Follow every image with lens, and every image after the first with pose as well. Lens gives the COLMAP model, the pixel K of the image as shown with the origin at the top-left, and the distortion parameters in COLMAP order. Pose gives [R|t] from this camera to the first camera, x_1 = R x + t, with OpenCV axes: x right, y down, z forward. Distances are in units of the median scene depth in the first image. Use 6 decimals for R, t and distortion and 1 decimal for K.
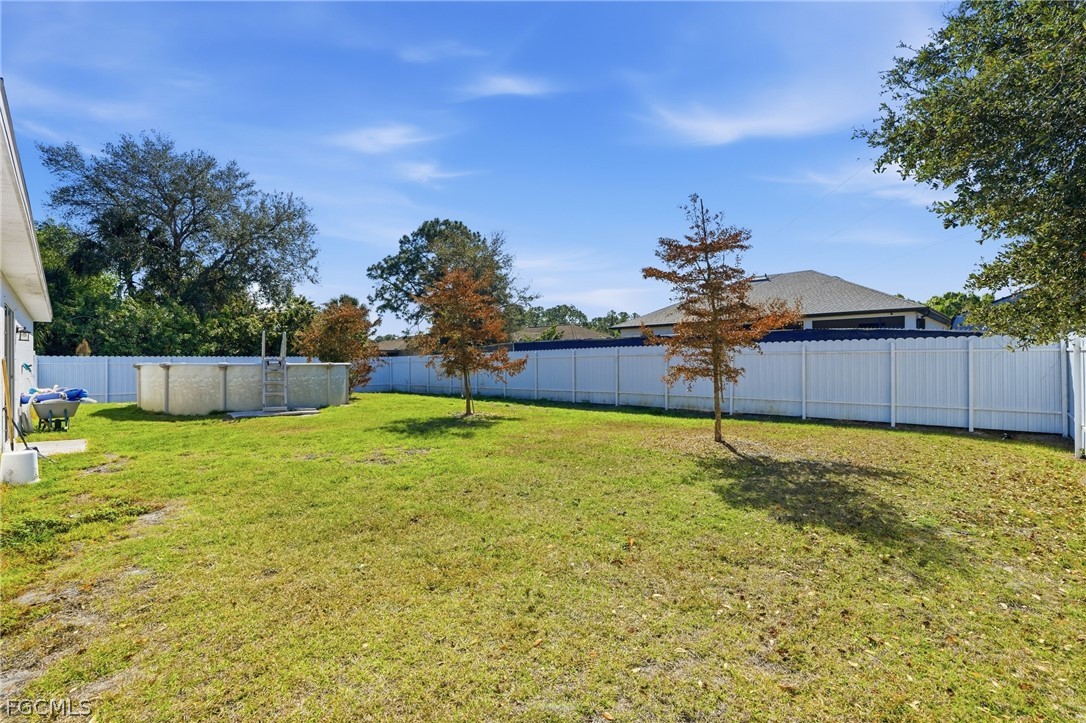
lens RADIAL K [[509.8, 0, 540.5], [0, 509.8, 360.3], [0, 0, 1]] dist [-0.001498, 0.003809]
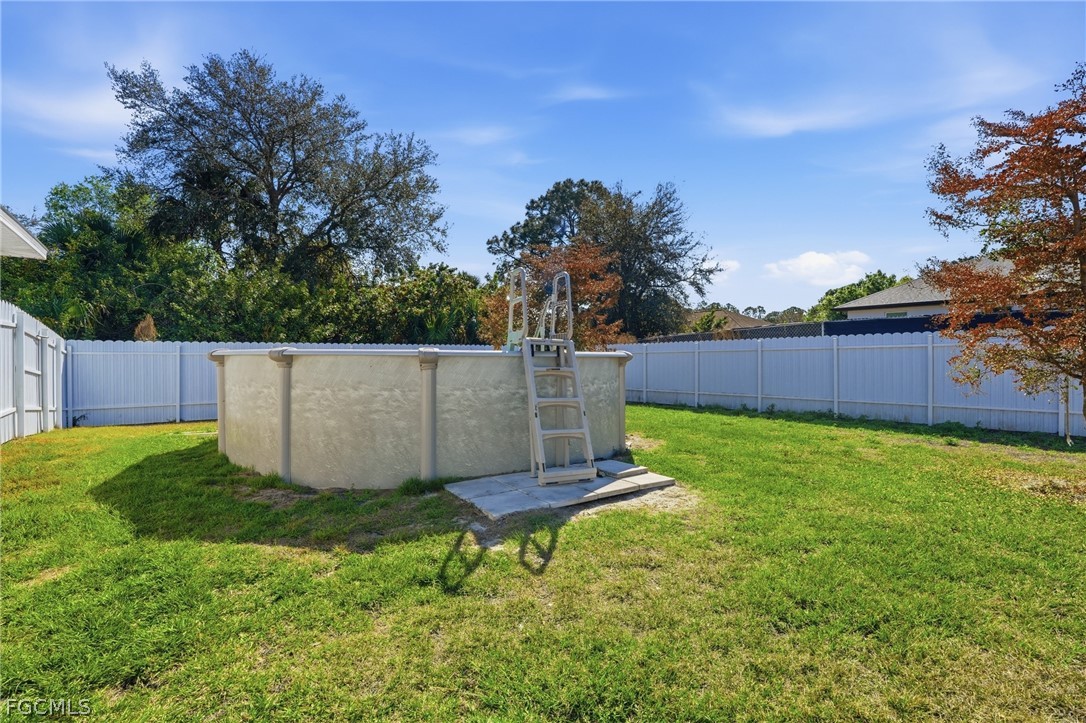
lens RADIAL K [[509.8, 0, 546.3], [0, 509.8, 360.6], [0, 0, 1]] dist [-0.001498, 0.003809]
pose [[0.993391, 0.007498, -0.114532, -0.200895], [-0.006325, 0.999924, 0.010605, 0.003783], [0.114602, -0.009811, 0.993363, 0.260541]]
